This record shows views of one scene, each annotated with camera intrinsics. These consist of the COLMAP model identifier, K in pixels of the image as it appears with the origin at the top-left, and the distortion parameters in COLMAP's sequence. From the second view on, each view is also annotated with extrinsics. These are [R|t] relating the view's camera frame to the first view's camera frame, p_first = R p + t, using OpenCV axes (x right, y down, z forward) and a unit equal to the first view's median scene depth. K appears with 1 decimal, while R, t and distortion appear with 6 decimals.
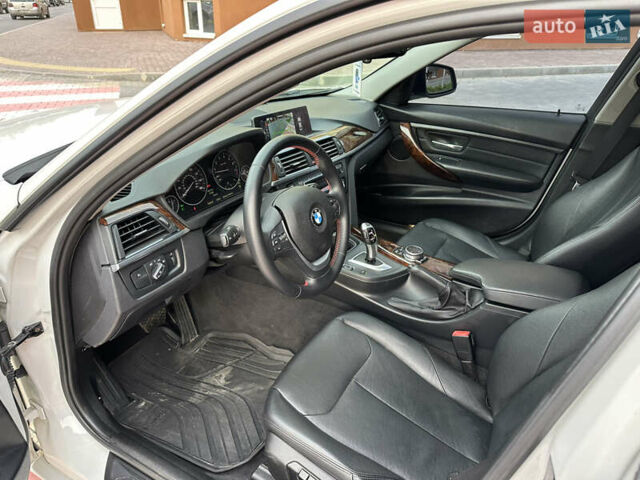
lens RADIAL K [[444.9, 0, 316.0], [0, 444.9, 245.9], [0, 0, 1]] dist [0.084240, -0.125914]
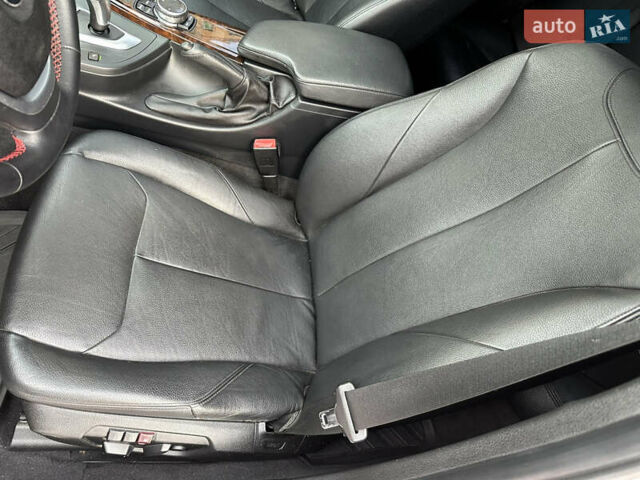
lens RADIAL K [[444.9, 0, 316.0], [0, 444.9, 245.9], [0, 0, 1]] dist [0.084240, -0.125914]
pose [[0.797143, -0.301614, 0.523061, -0.038867], [-0.046188, 0.833295, 0.550895, -0.067455], [-0.602022, -0.463301, 0.650325, 0.385638]]
